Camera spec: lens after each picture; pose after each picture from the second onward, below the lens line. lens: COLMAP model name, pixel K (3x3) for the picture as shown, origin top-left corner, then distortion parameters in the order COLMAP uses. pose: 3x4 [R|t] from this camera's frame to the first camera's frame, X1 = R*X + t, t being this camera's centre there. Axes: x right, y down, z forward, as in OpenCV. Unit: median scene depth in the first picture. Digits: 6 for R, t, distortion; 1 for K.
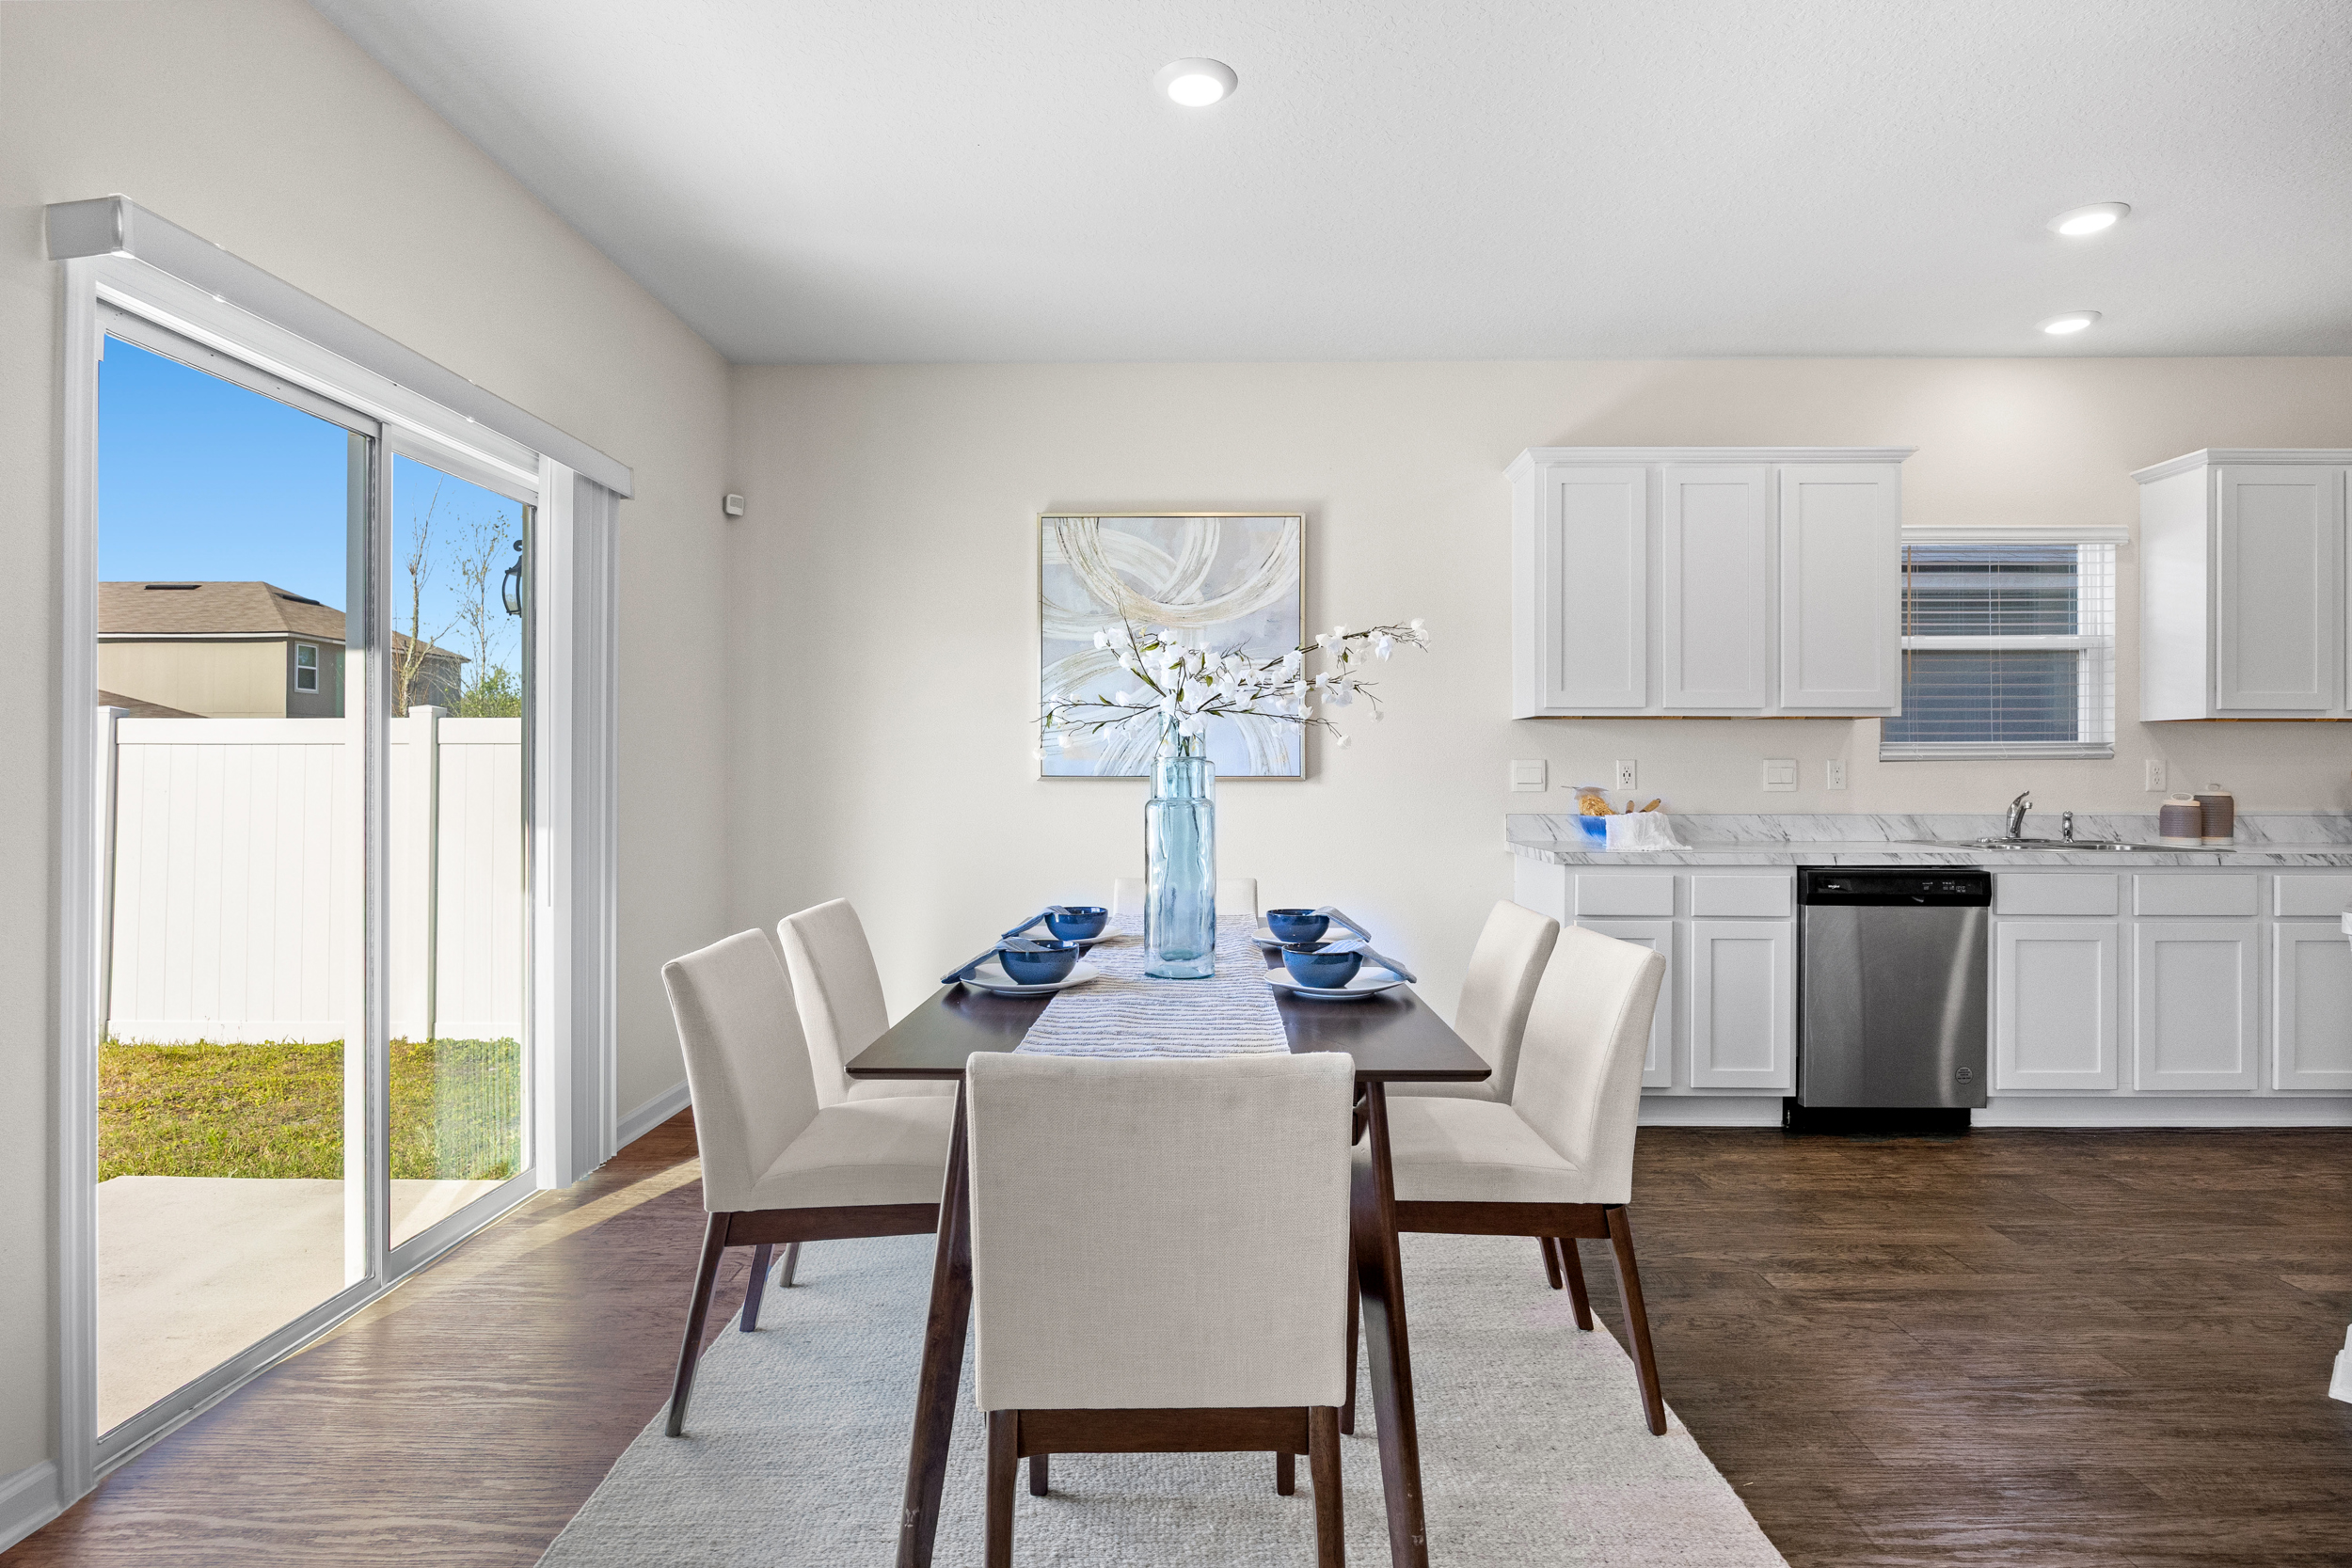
lens RADIAL K [[1193.2, 0, 1175.3], [0, 1193.2, 768.8], [0, 0, 1]] dist [-0.008592, -0.000654]
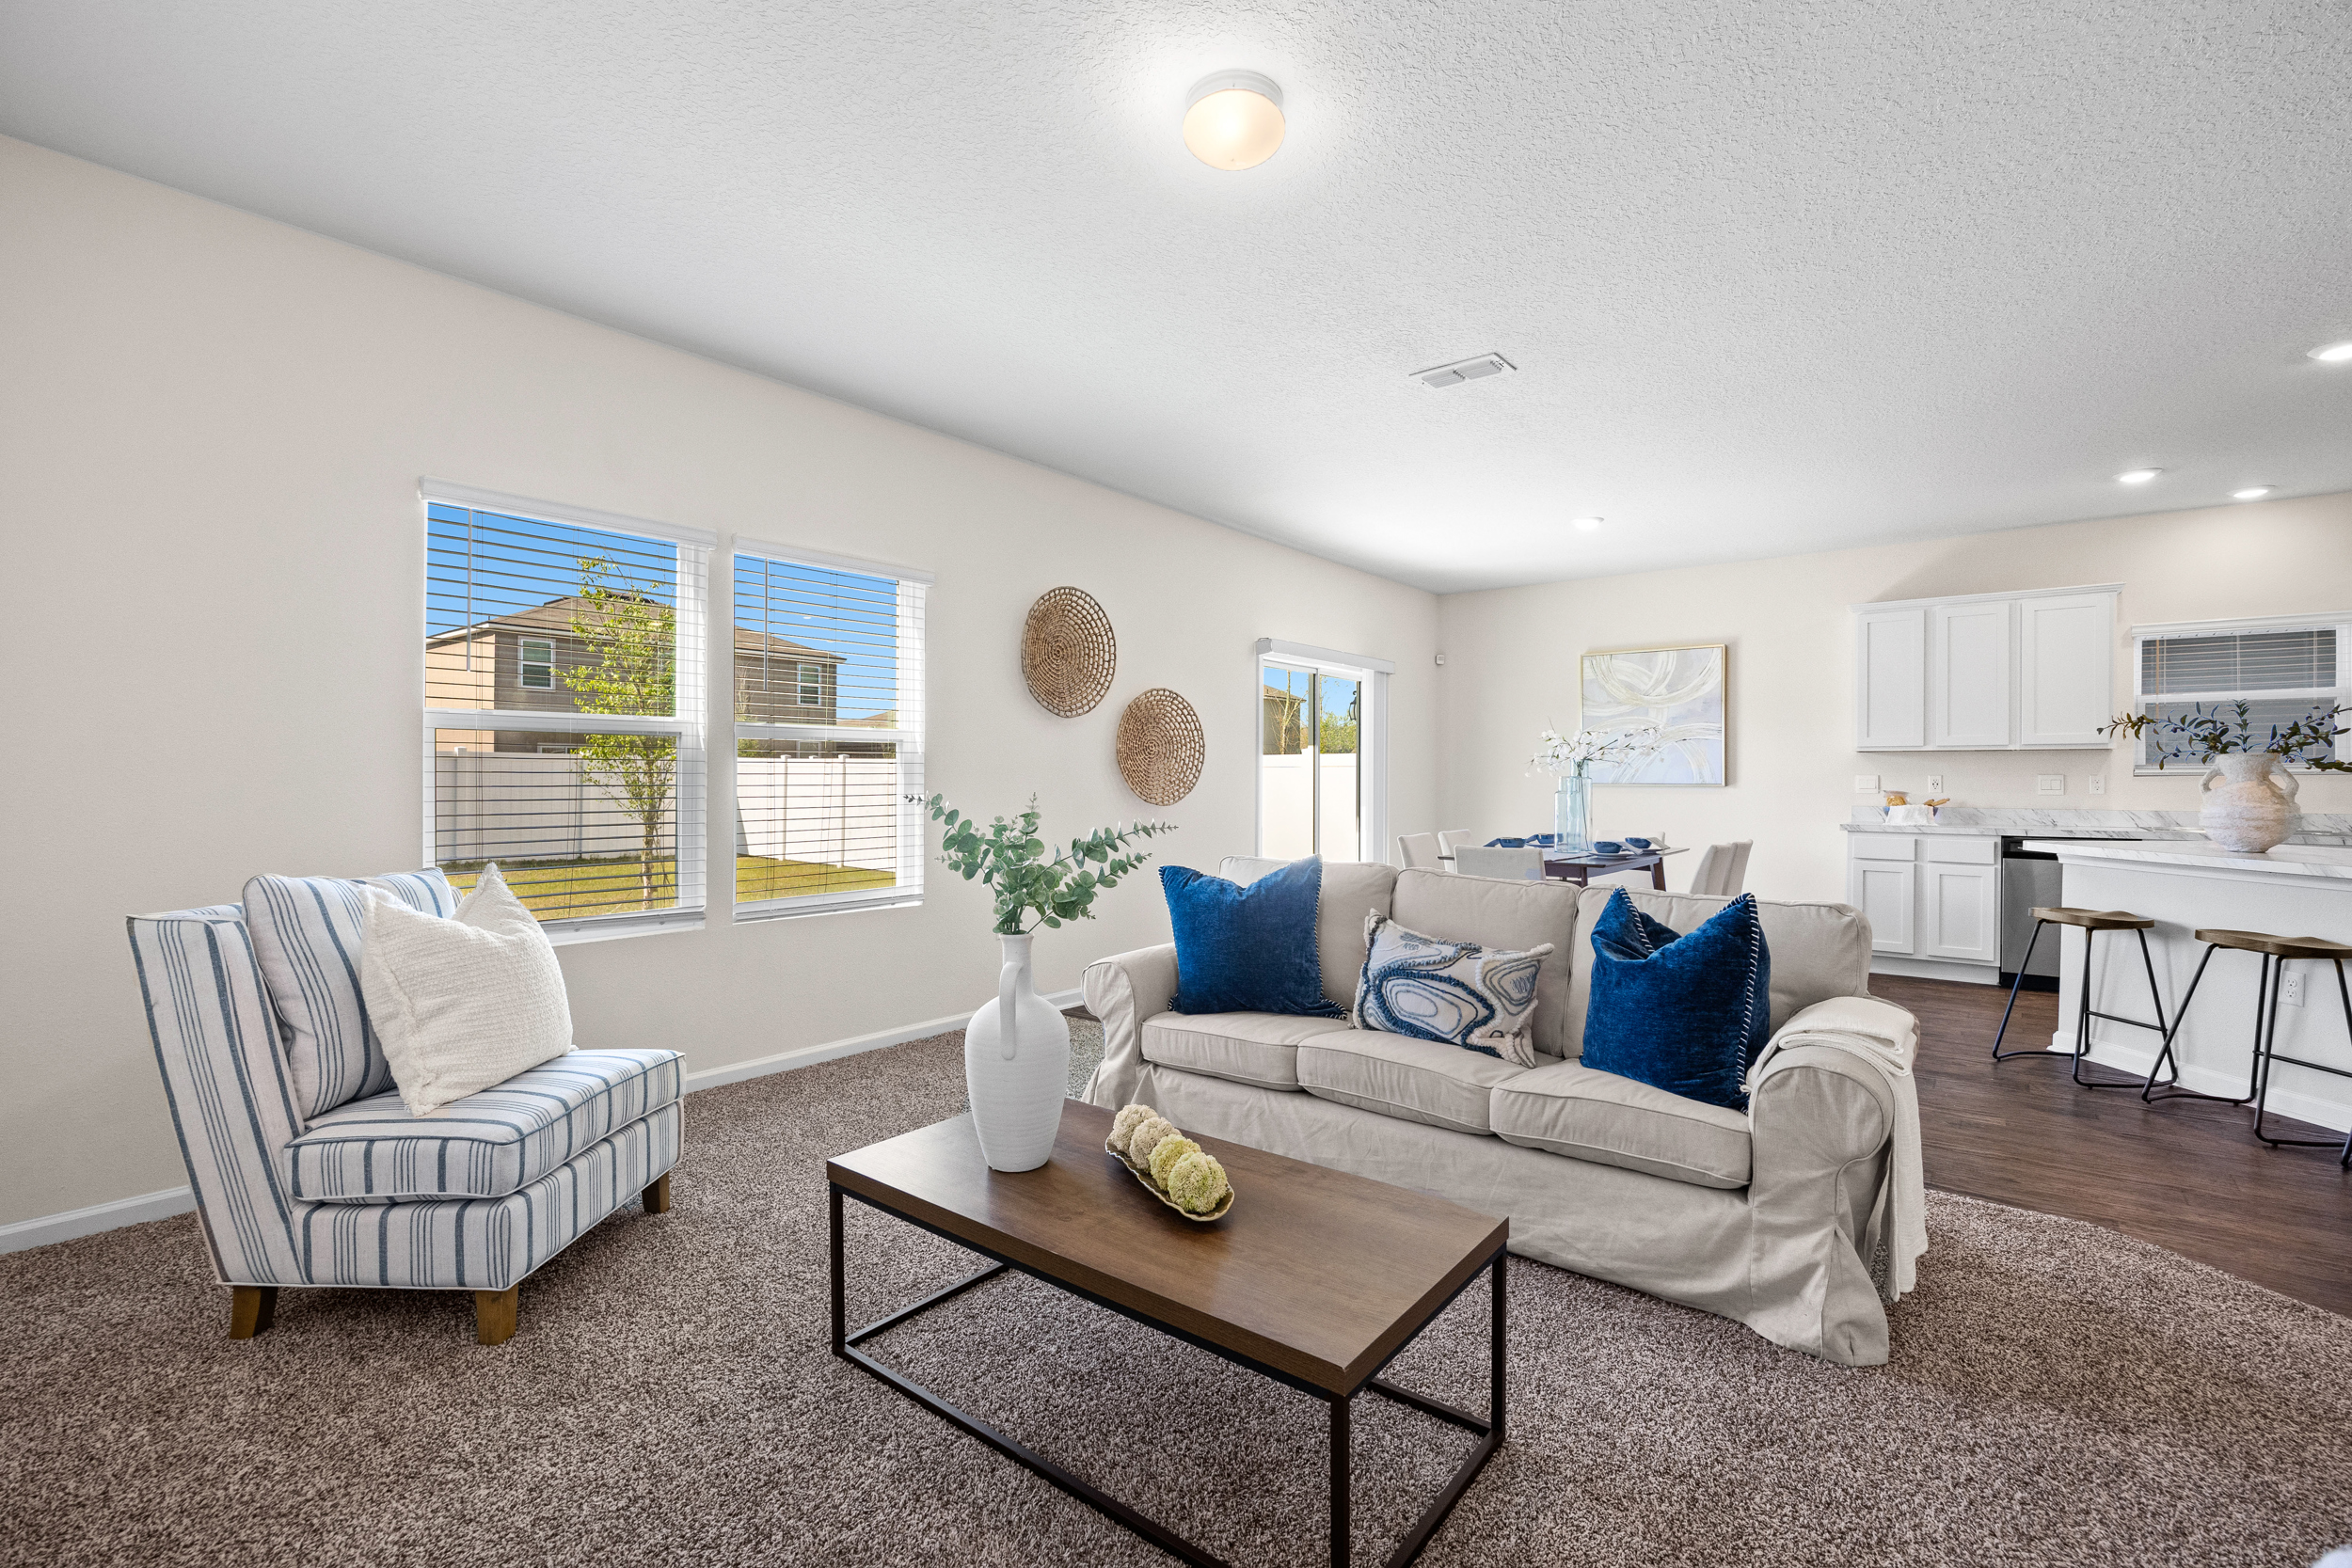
lens RADIAL K [[1039.3, 0, 1180.7], [0, 1039.3, 782.5], [0, 0, 1]] dist [-0.012869, 0.000473]
pose [[0.796273, 0.004180, -0.604923, 0.440100], [-0.000531, 0.999981, 0.006212, -0.005975], [0.604937, -0.004625, 0.796260, -0.880951]]
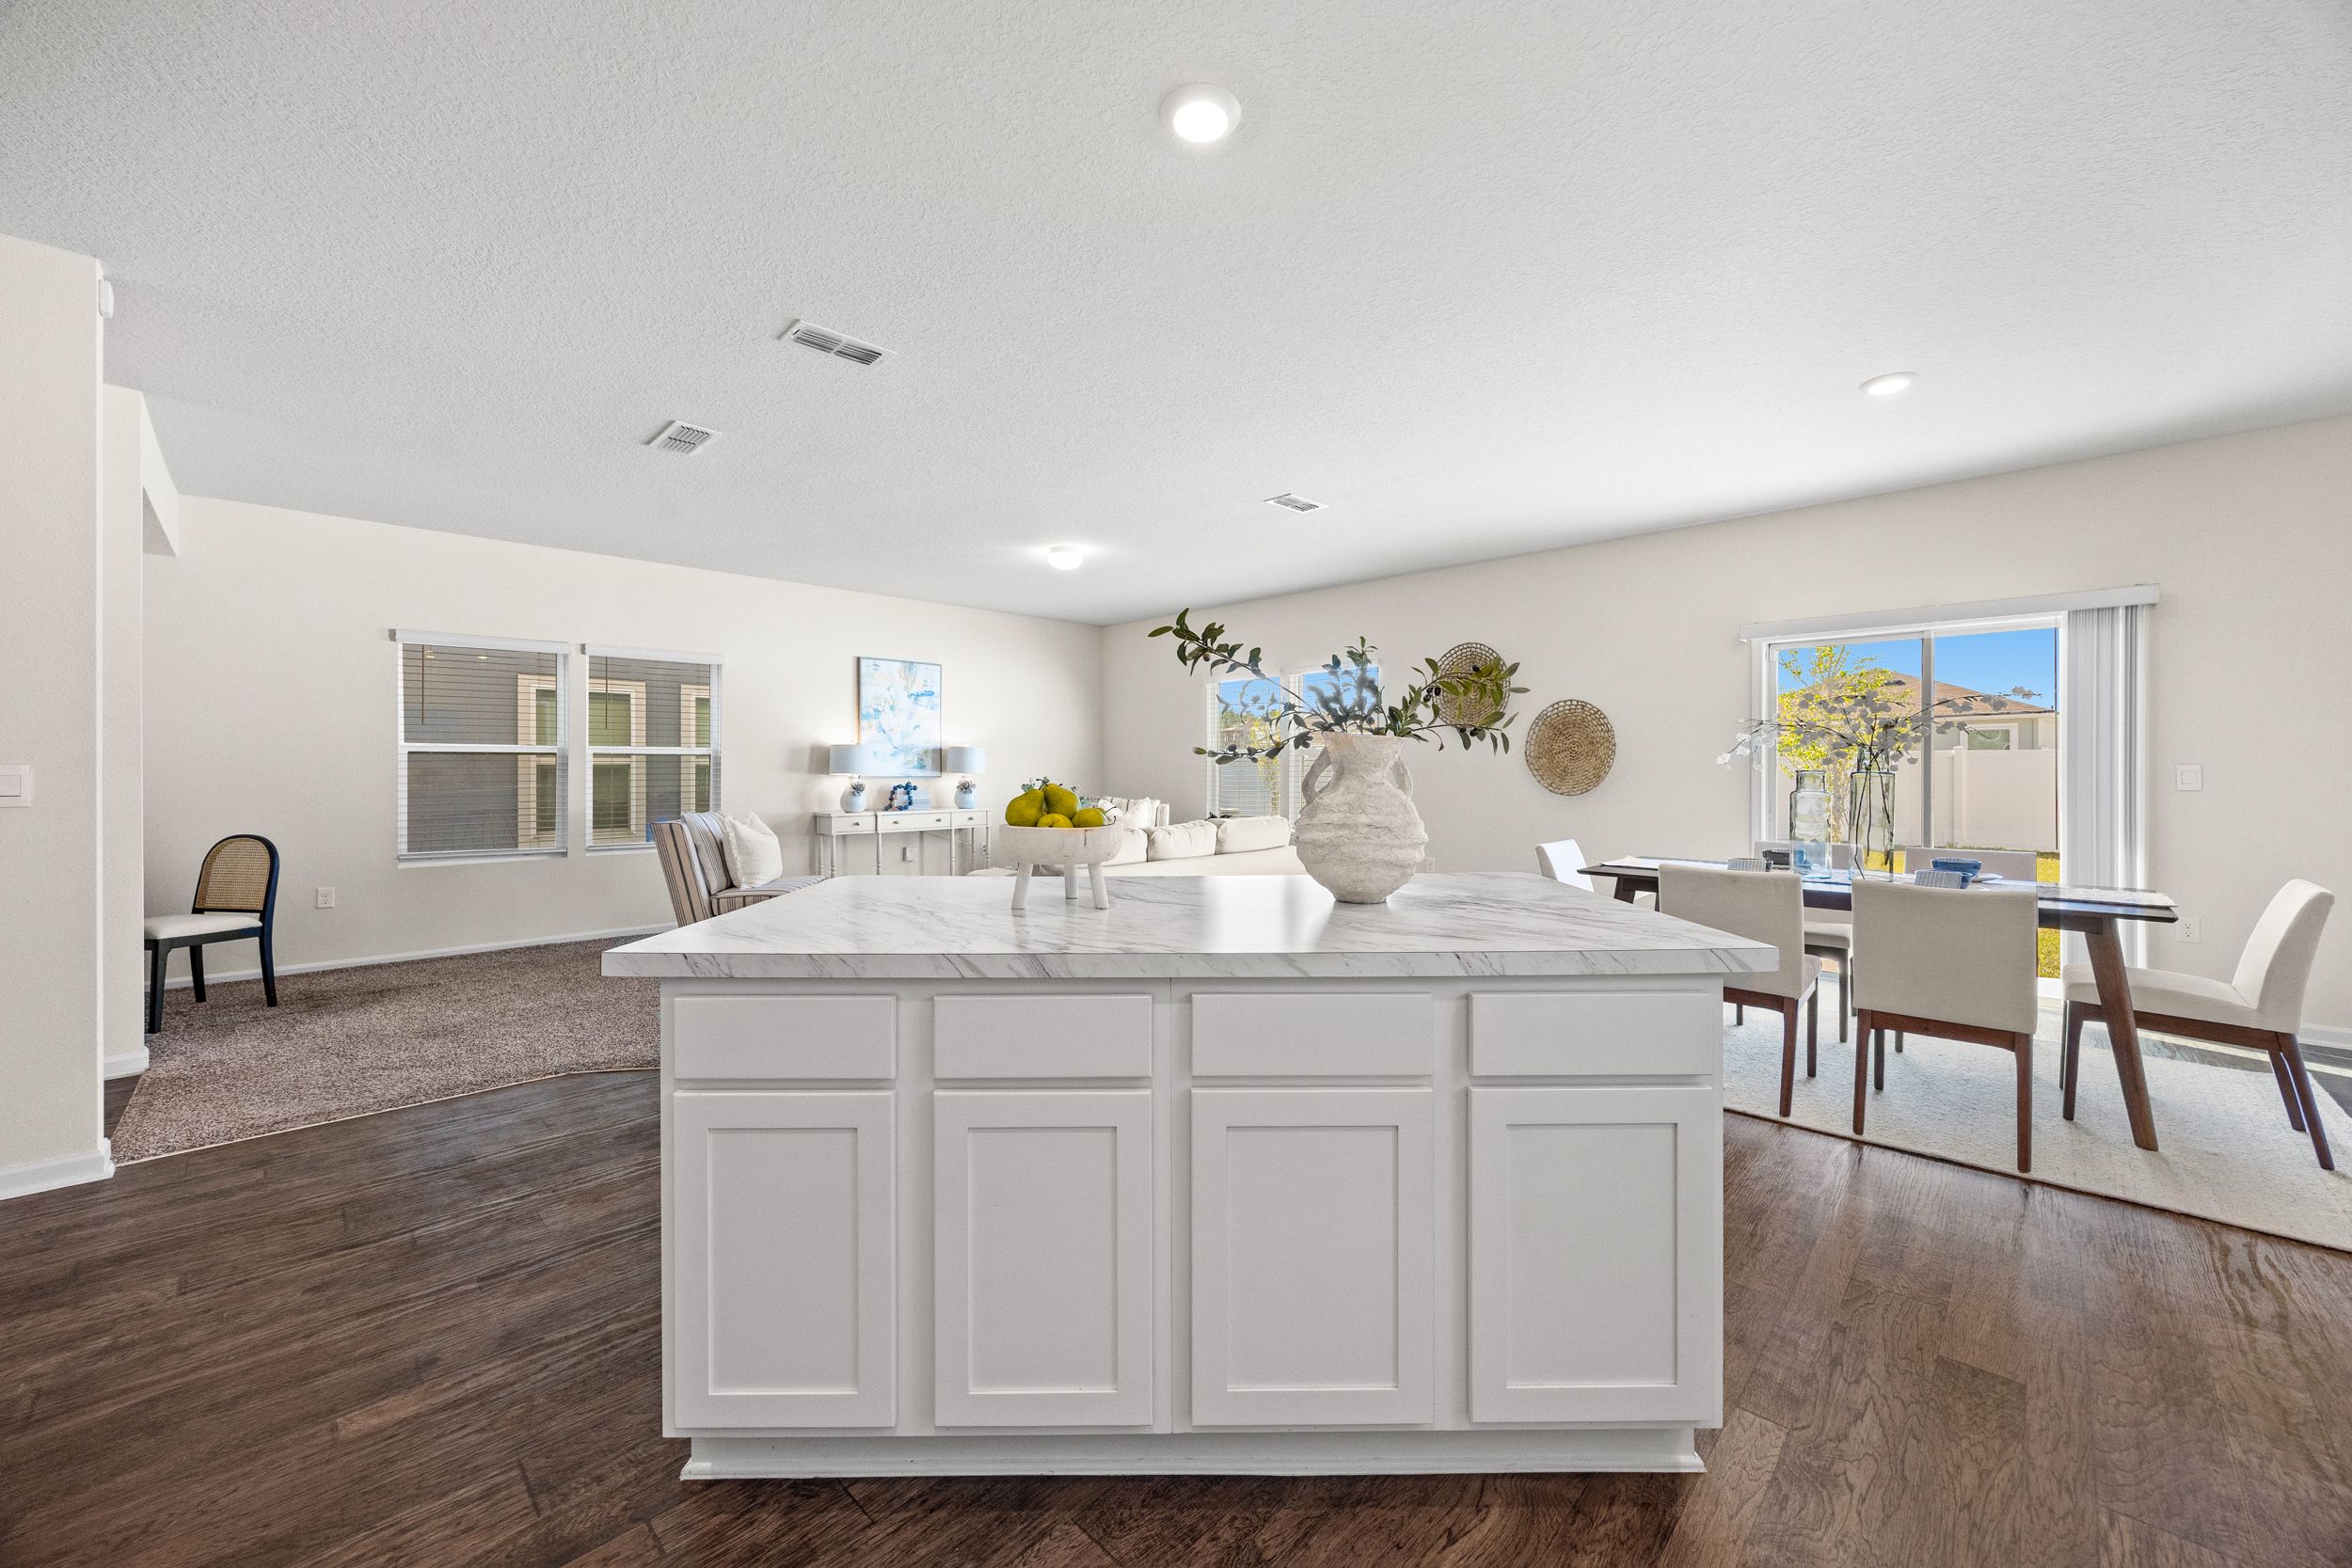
lens RADIAL K [[904.8, 0, 1166.1], [0, 904.8, 768.6], [0, 0, 1]] dist [-0.001133, -0.000040]
pose [[-0.694583, -0.001007, -0.719412, 1.087142], [0.001841, 0.999993, -0.003177, -0.007083], [0.719410, -0.003531, -0.694577, 0.736595]]
